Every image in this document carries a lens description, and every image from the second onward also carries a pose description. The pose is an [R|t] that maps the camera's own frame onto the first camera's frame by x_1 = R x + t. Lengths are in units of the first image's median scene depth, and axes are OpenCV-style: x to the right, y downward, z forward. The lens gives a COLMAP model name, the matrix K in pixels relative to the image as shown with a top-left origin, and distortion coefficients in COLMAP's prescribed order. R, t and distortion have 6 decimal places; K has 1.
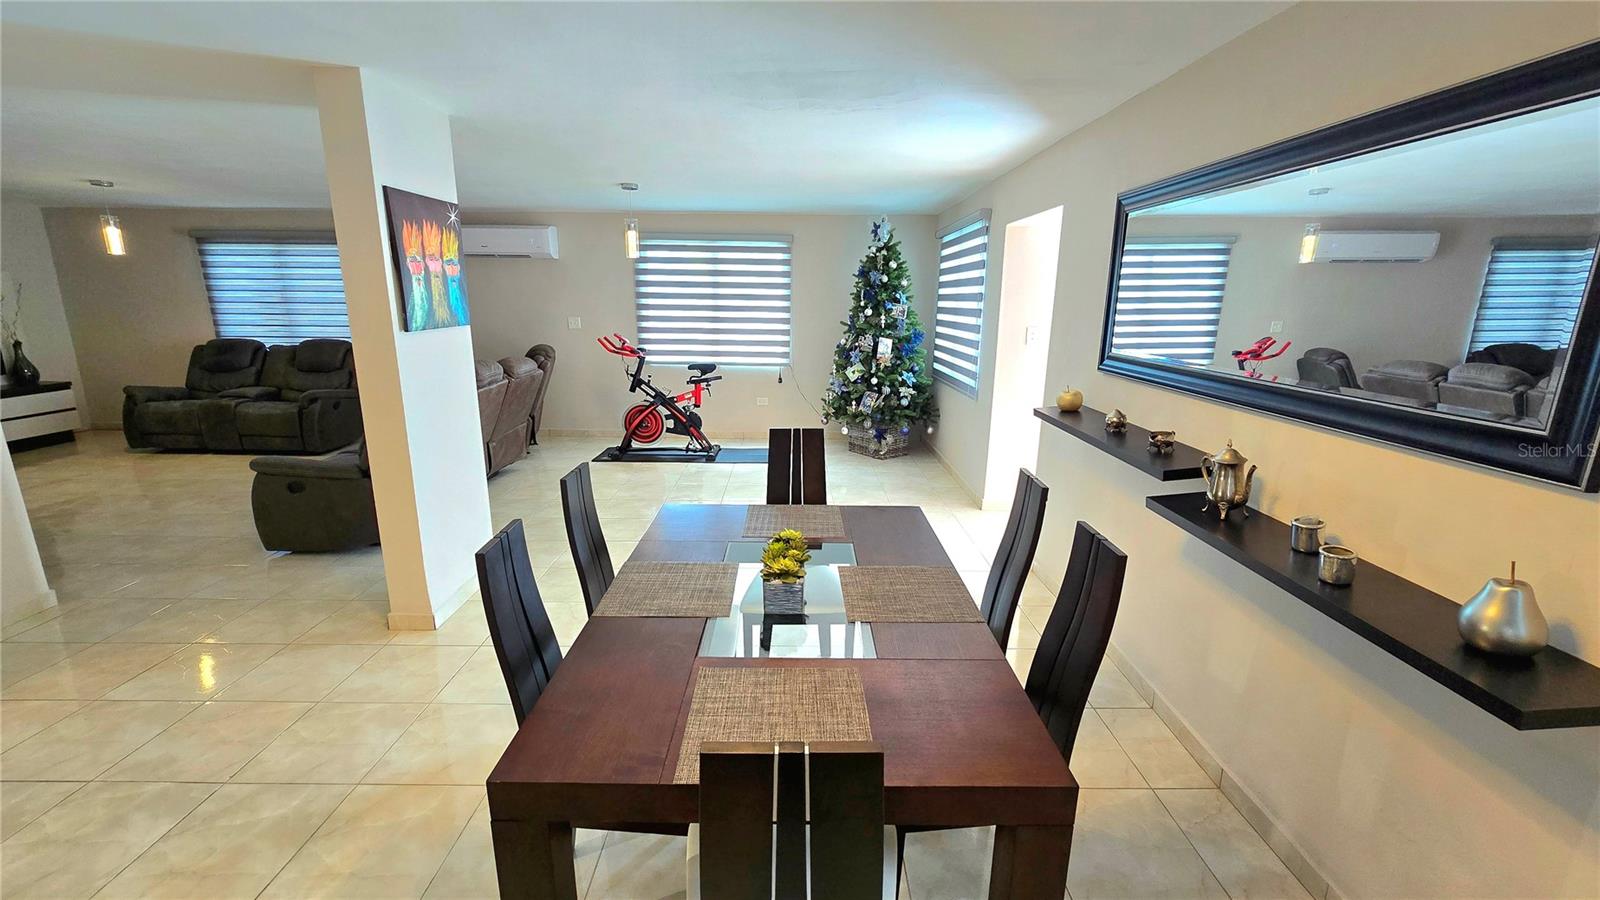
lens RADIAL K [[659.4, 0, 800.0], [0, 659.4, 450.0], [0, 0, 1]] dist [0.001570, 0.000469]
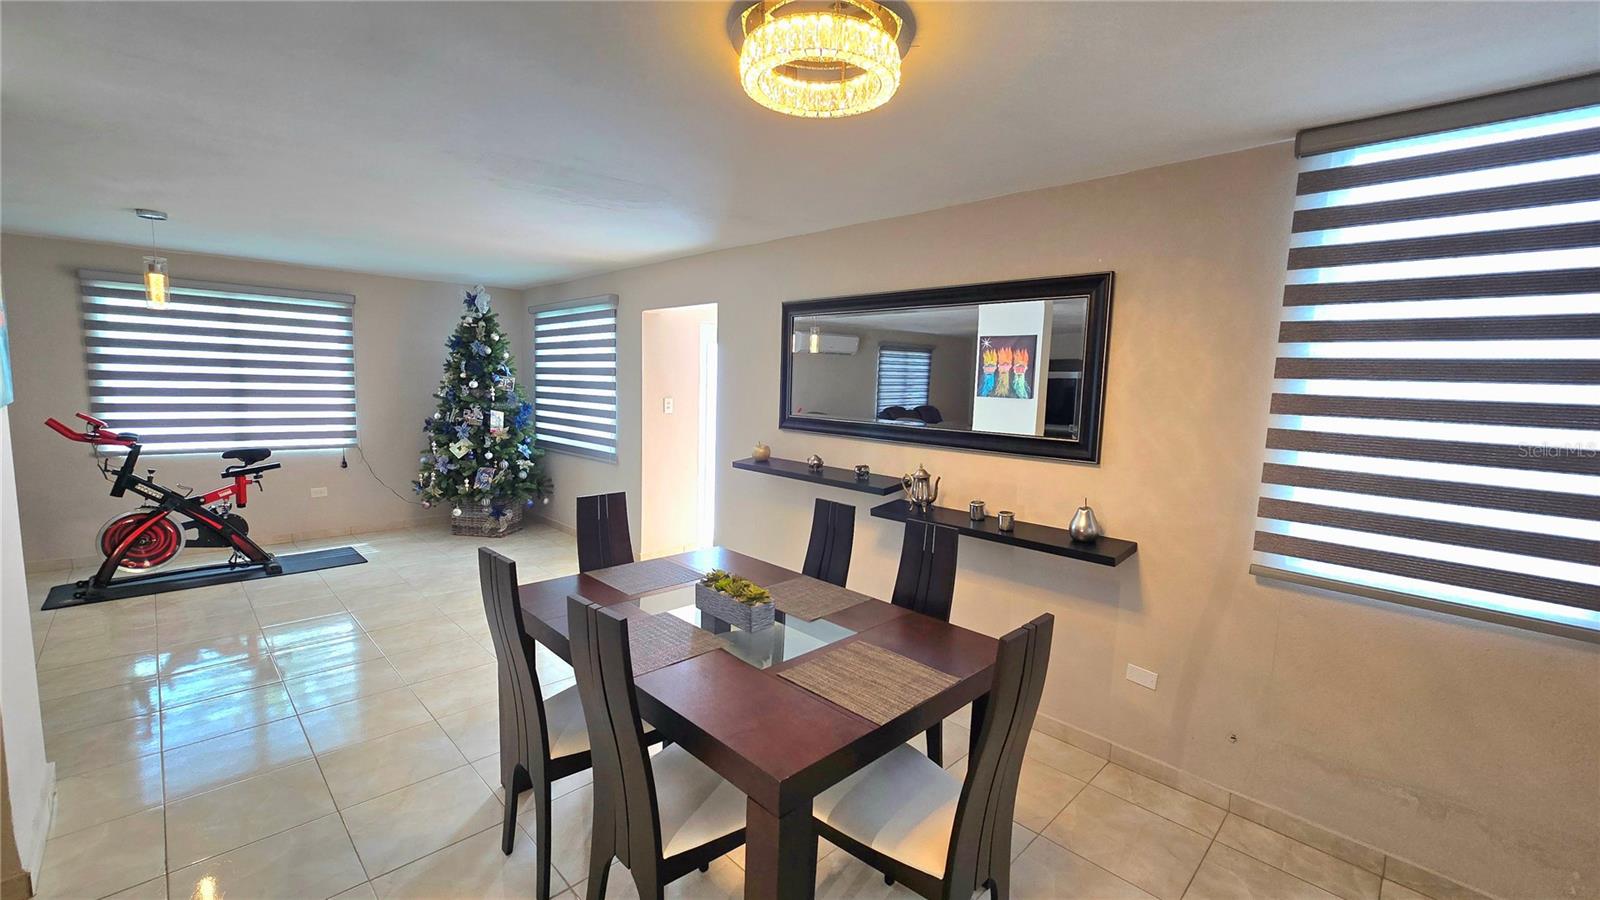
lens RADIAL K [[652.0, 0, 808.8], [0, 652.0, 451.5], [0, 0, 1]] dist [-0.000662, -0.000084]
pose [[0.709877, -0.066309, 0.701198, -0.215714], [0.138780, 0.989210, -0.046953, -0.002584], [-0.690518, 0.130643, 0.711419, 0.012580]]
